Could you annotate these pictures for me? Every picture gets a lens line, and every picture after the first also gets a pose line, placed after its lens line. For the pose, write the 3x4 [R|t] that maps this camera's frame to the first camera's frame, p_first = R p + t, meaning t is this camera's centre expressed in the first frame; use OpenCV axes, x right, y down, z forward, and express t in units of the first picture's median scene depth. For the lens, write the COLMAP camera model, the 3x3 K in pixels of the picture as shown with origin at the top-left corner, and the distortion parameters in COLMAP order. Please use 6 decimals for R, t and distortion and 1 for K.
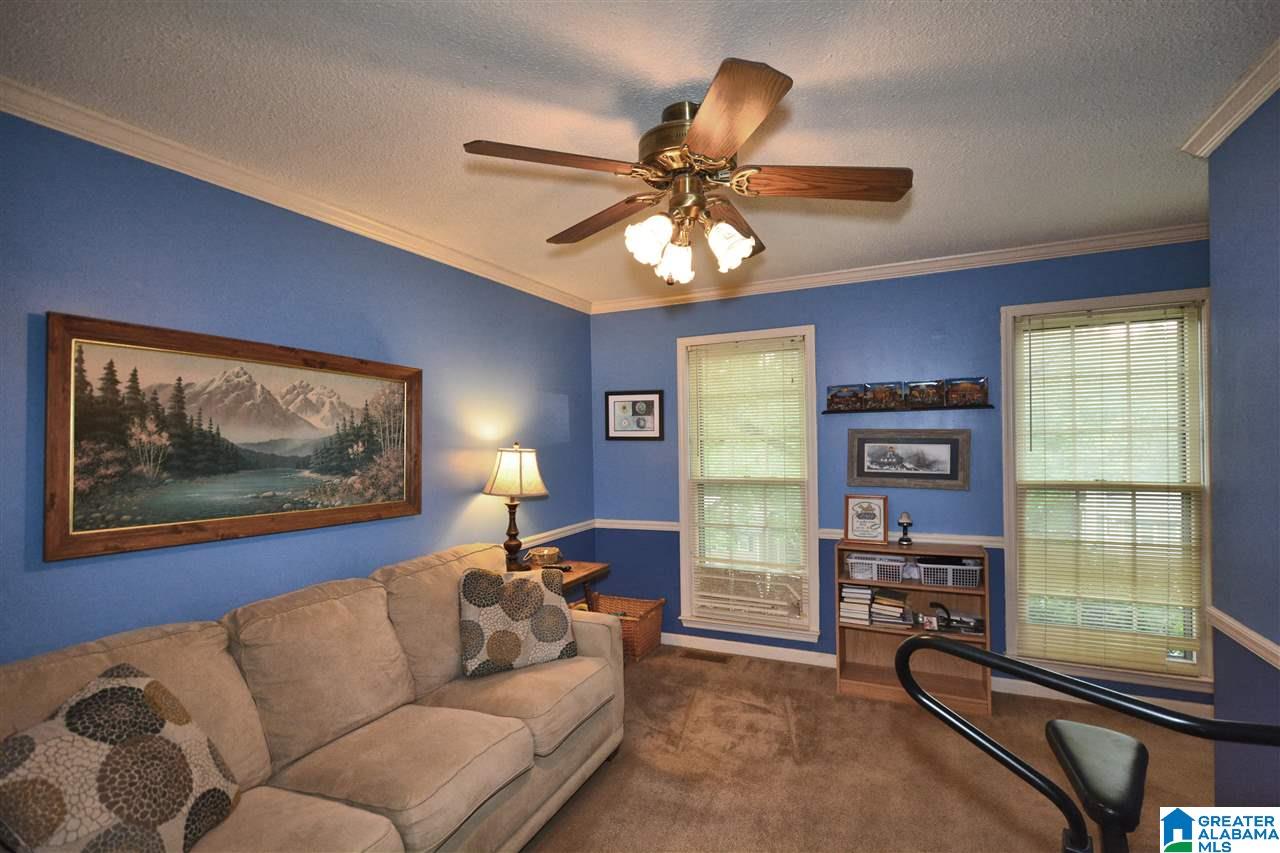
lens RADIAL K [[568.3, 0, 683.3], [0, 568.3, 429.7], [0, 0, 1]] dist [0.007110, -0.001438]
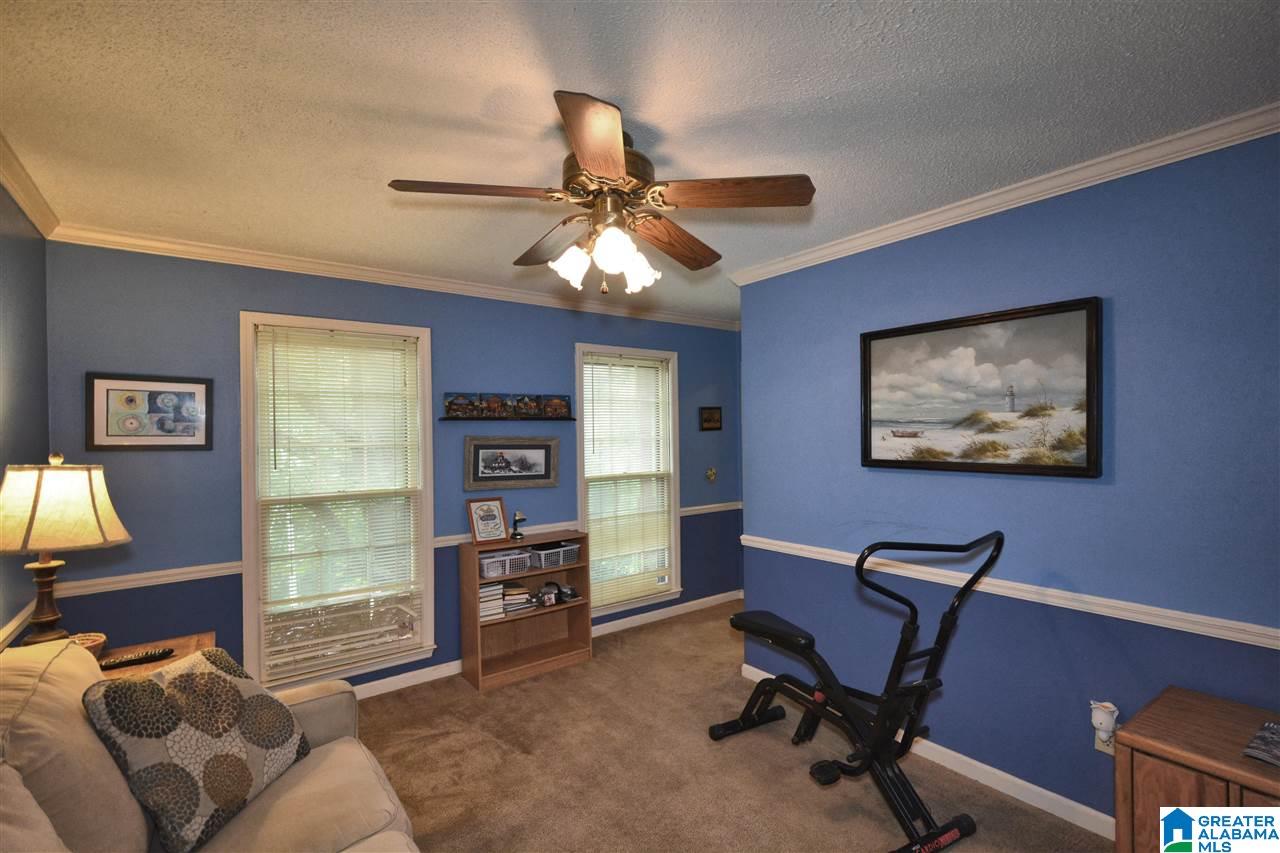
lens RADIAL K [[568.3, 0, 645.6], [0, 568.3, 430.6], [0, 0, 1]] dist [0.007110, -0.001438]
pose [[0.500295, 0.018532, 0.865657, -0.458543], [-0.001612, 0.999789, -0.020472, 0.010114], [-0.865854, 0.008847, 0.500219, 0.211601]]
